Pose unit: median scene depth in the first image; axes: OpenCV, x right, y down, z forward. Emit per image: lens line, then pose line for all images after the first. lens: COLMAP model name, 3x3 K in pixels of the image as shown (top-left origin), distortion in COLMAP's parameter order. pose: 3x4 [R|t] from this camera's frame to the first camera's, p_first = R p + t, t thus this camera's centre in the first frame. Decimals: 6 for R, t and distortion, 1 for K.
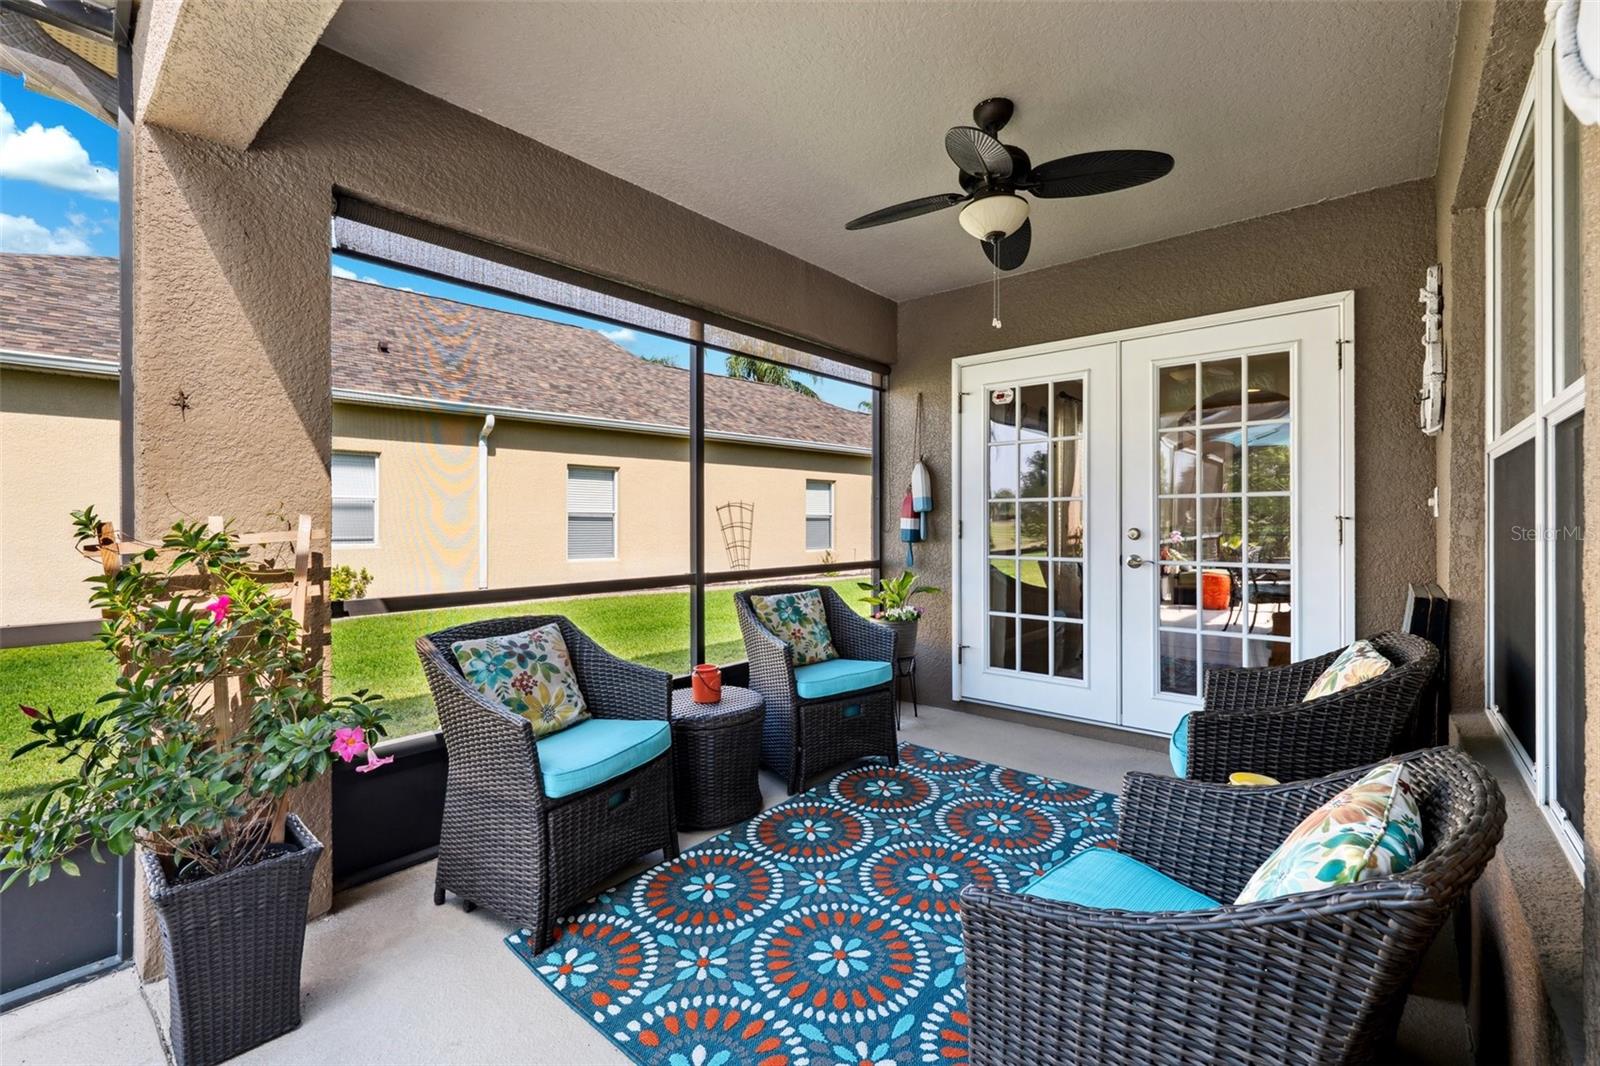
lens RADIAL K [[675.3, 0, 804.7], [0, 675.3, 516.5], [0, 0, 1]] dist [-0.002107, -0.000113]
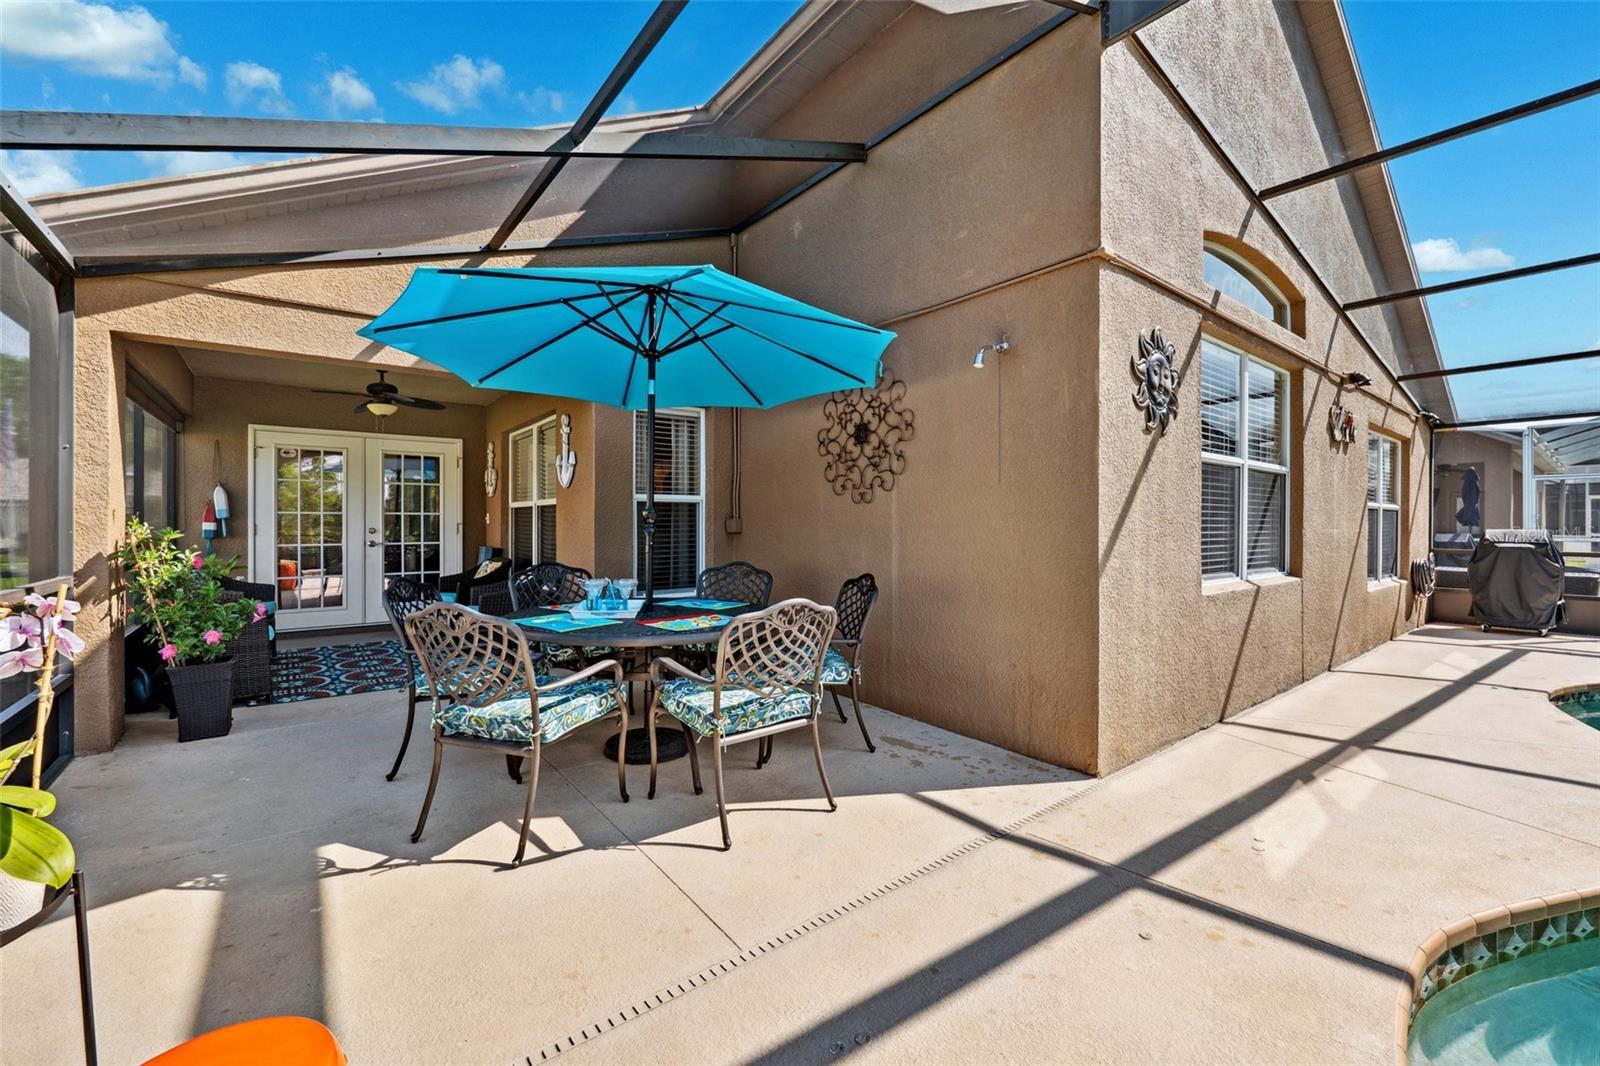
lens RADIAL K [[655.4, 0, 798.2], [0, 655.4, 522.9], [0, 0, 1]] dist [-0.005324, -0.000191]
pose [[0.207061, 0.001826, 0.978326, -1.068555], [-0.006293, 0.999980, -0.000535, -0.005263], [-0.978308, -0.006046, 0.207068, -0.625554]]
